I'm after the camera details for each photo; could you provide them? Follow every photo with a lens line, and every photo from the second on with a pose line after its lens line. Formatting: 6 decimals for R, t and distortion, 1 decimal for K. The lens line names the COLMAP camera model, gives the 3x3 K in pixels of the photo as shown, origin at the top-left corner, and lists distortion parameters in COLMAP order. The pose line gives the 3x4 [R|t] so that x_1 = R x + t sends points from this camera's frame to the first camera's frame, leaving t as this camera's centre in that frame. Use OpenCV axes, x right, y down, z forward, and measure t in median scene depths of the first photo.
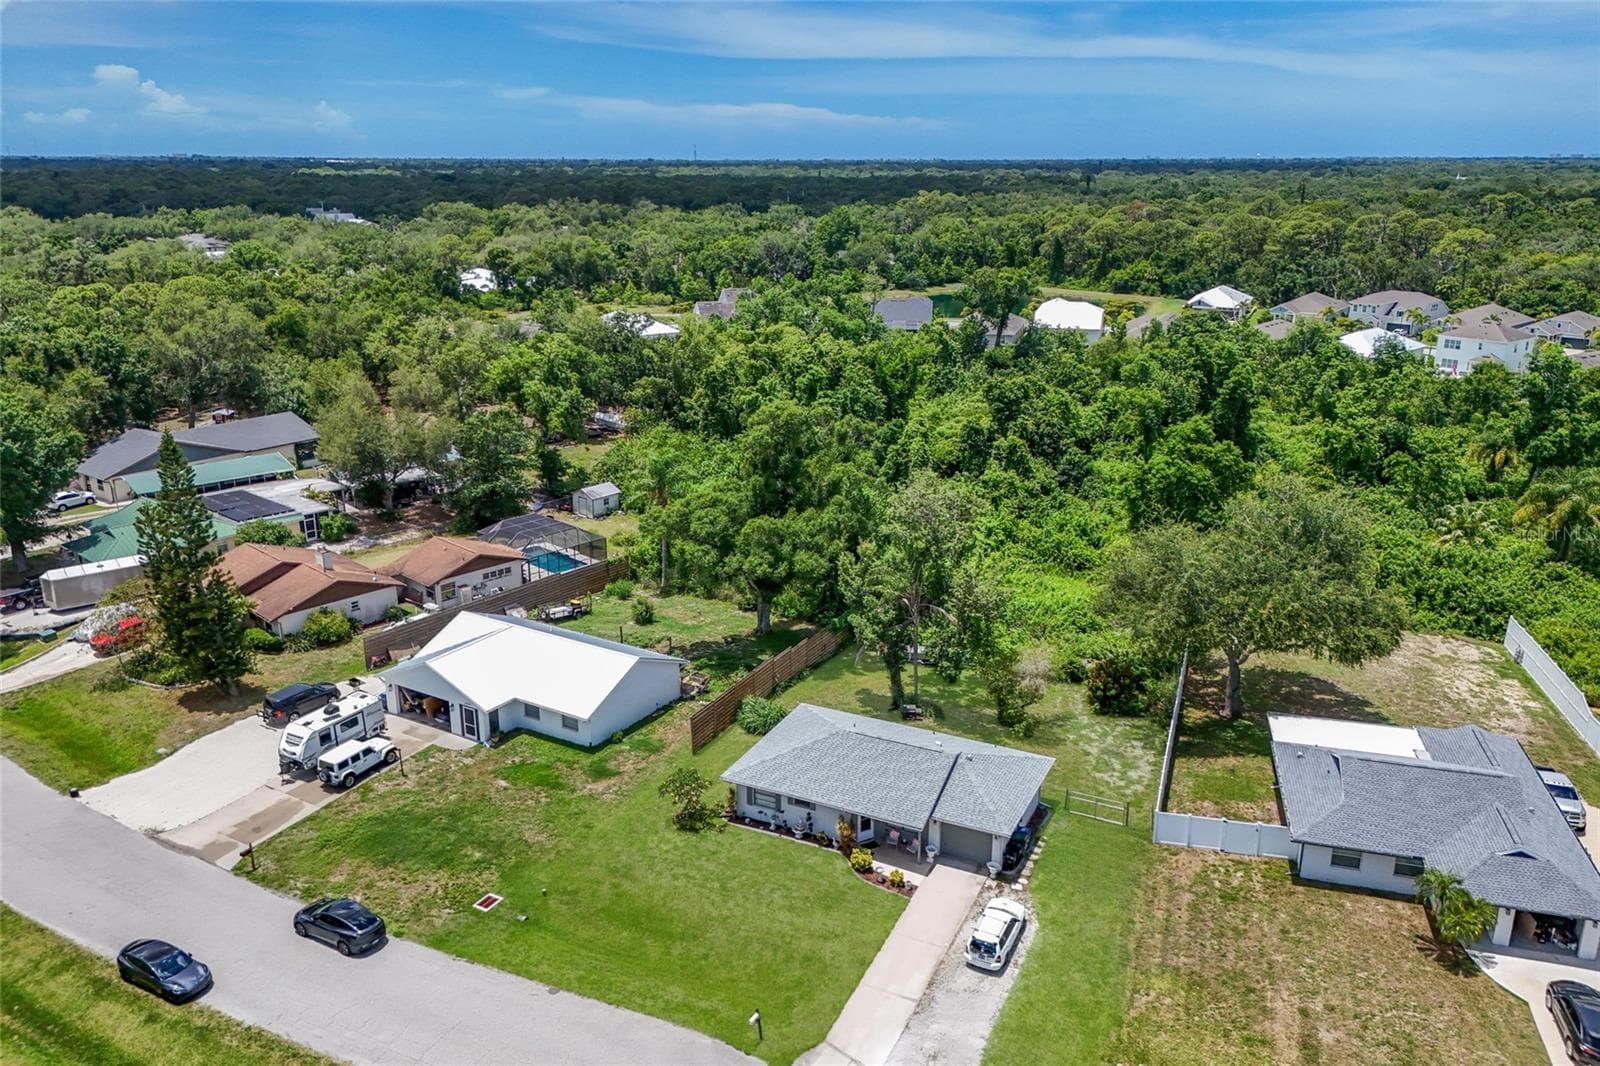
lens RADIAL K [[1194.5, 0, 795.9], [0, 1194.5, 540.7], [0, 0, 1]] dist [0.084305, -0.099559]
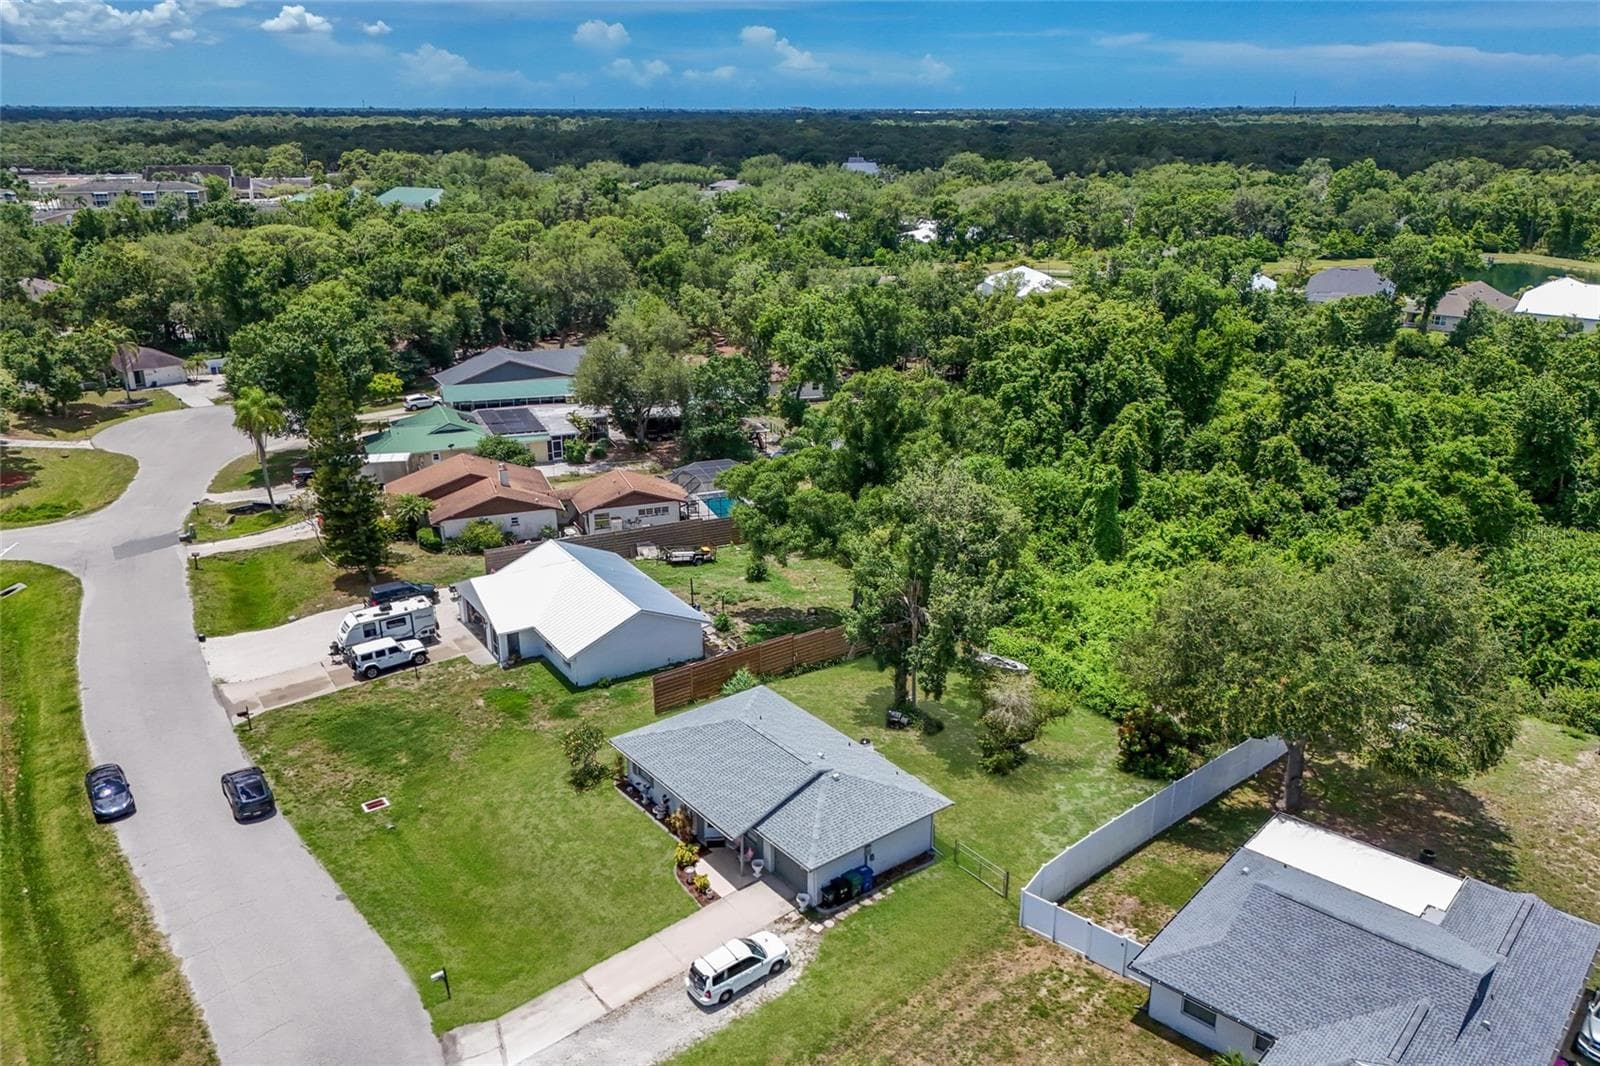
lens RADIAL K [[1194.5, 0, 796.8], [0, 1194.5, 533.2], [0, 0, 1]] dist [0.084305, -0.099559]
pose [[0.899529, 0.145482, -0.411925, 0.360828], [-0.132277, 0.989361, 0.060564, -0.040382], [0.416354, 0.000009, 0.909203, 0.130034]]
